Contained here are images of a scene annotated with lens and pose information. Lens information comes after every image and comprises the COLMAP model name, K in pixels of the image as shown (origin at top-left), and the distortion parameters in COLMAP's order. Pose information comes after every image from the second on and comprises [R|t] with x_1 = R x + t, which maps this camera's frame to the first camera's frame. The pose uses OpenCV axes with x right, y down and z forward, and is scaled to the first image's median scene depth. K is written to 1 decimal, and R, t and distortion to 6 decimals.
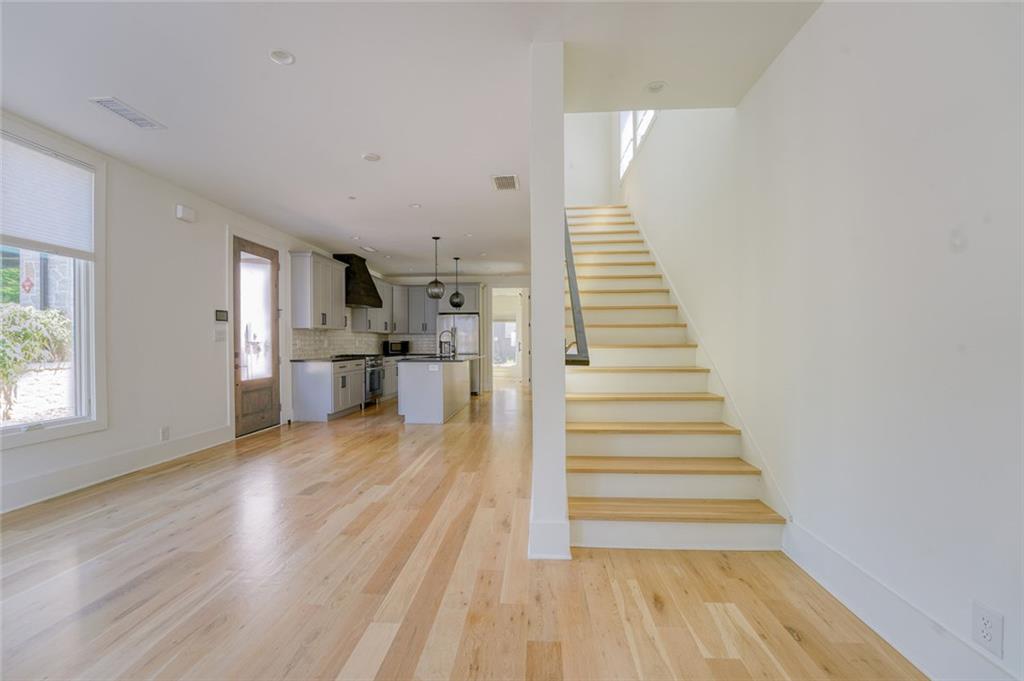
lens RADIAL K [[420.5, 0, 508.6], [0, 420.5, 343.9], [0, 0, 1]] dist [-0.027744, 0.002478]
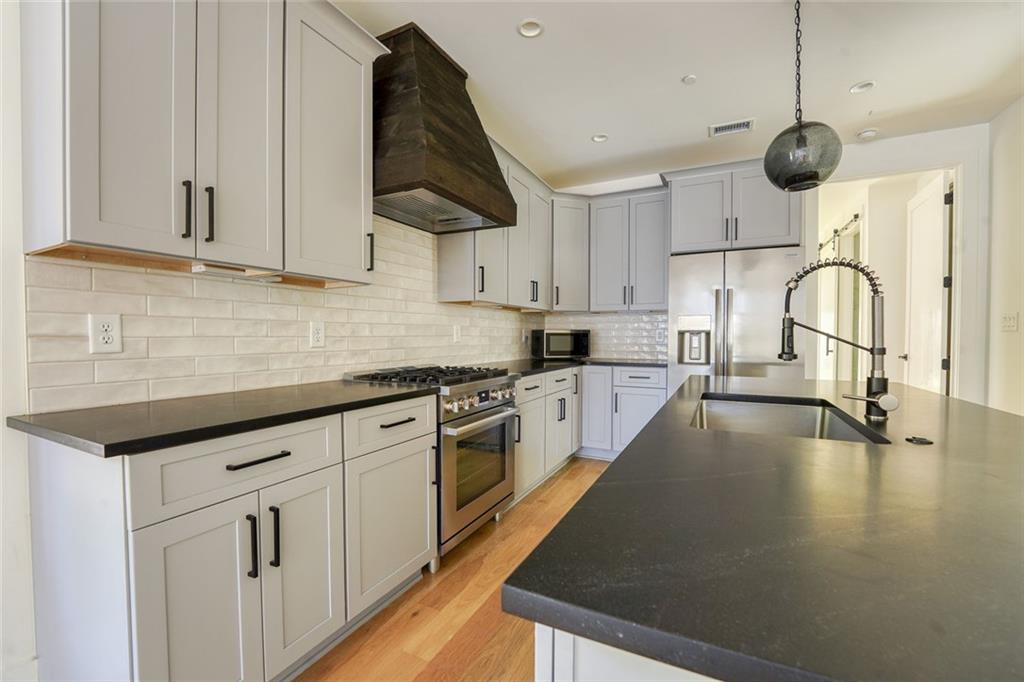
lens RADIAL K [[426.2, 0, 508.0], [0, 426.2, 344.9], [0, 0, 1]] dist [-0.028677, 0.003875]
pose [[0.922981, 0.013083, -0.384624, -0.293456], [-0.005195, 0.999754, 0.021540, -0.000432], [0.384811, -0.017883, 0.922822, 1.132024]]
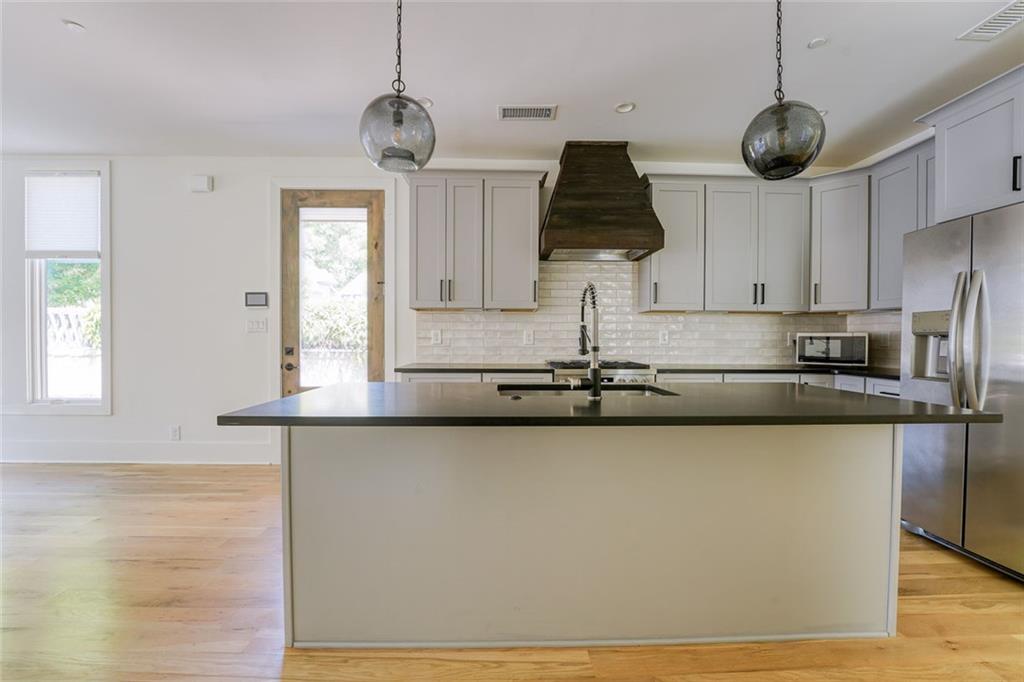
lens RADIAL K [[426.2, 0, 508.0], [0, 426.2, 344.9], [0, 0, 1]] dist [-0.028677, 0.003875]
pose [[0.100120, 0.019747, -0.994779, 0.131667], [-0.007166, 0.999791, 0.019125, -0.001591], [0.994950, 0.005214, 0.100241, 1.334144]]
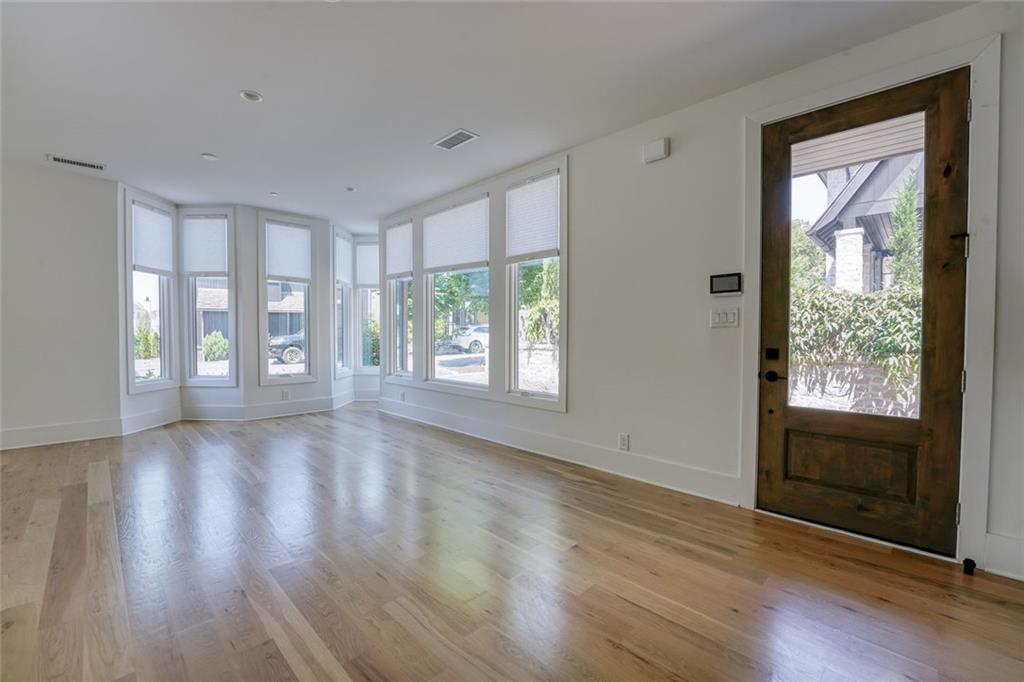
lens RADIAL K [[426.2, 0, 508.0], [0, 426.2, 344.9], [0, 0, 1]] dist [-0.028677, 0.003875]
pose [[-0.654997, 0.022434, -0.755298, -0.044136], [-0.002382, 0.999493, 0.031753, -0.000433], [0.755628, 0.022597, -0.654612, 1.114901]]
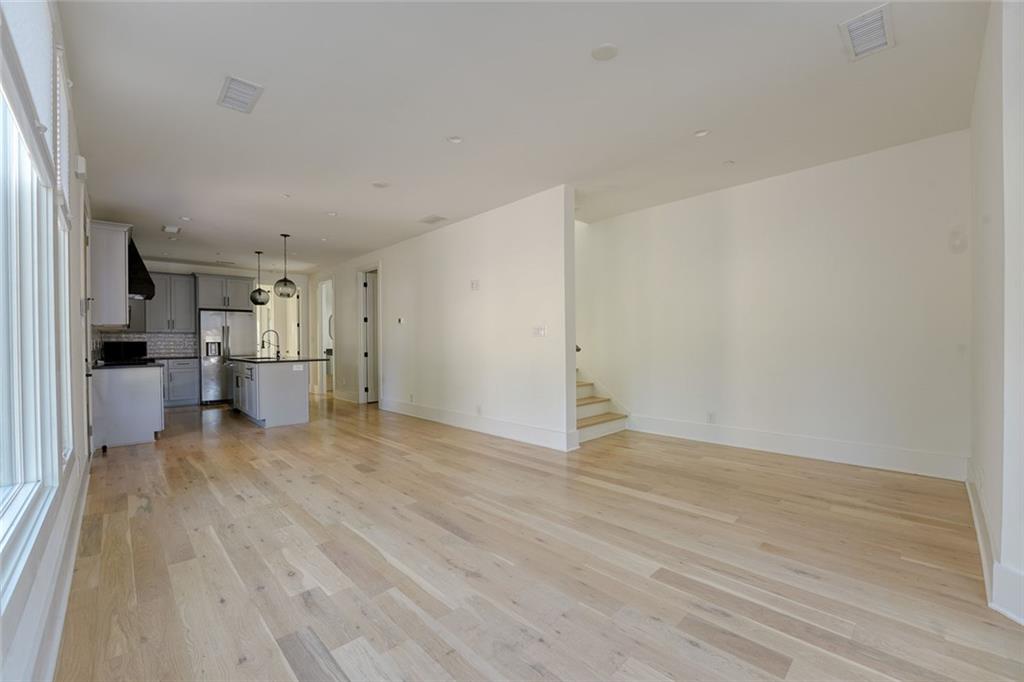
lens RADIAL K [[420.5, 0, 508.6], [0, 420.5, 344.4], [0, 0, 1]] dist [-0.027744, 0.002478]
pose [[0.670808, -0.007595, 0.741593, -0.697030], [0.008888, 0.999958, 0.002201, 0.004825], [-0.741578, 0.005115, 0.670847, -0.043868]]
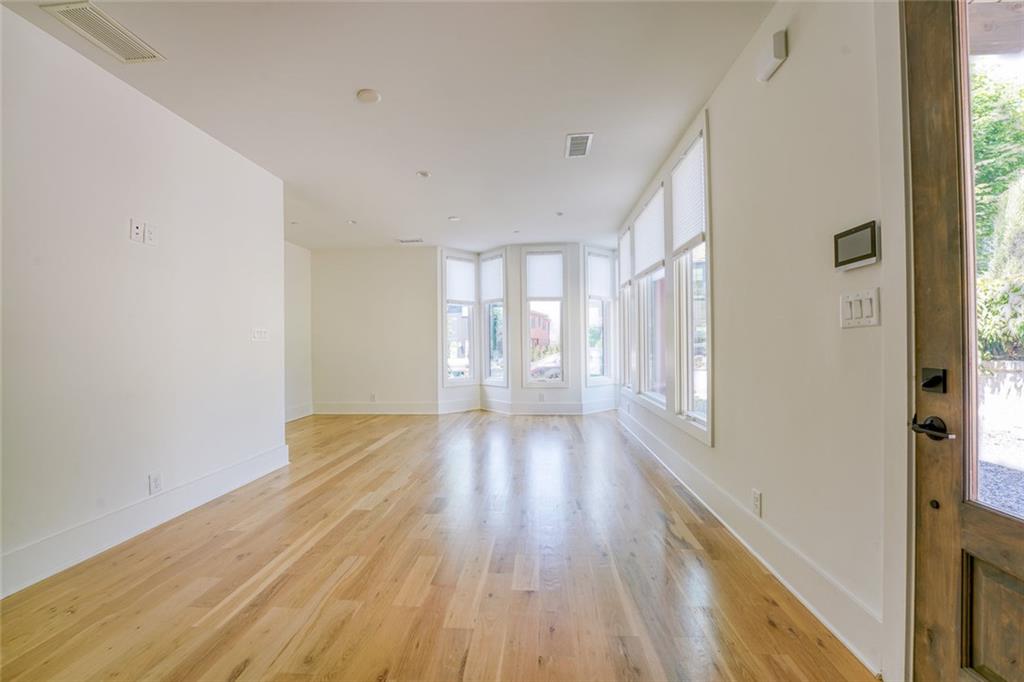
lens RADIAL K [[420.5, 0, 508.6], [0, 420.5, 344.4], [0, 0, 1]] dist [-0.027744, 0.002478]
pose [[-0.999874, 0.014877, 0.005621, -0.416213], [0.014879, 0.999889, 0.000345, 0.002057], [-0.005615, 0.000428, -0.999984, 1.260047]]
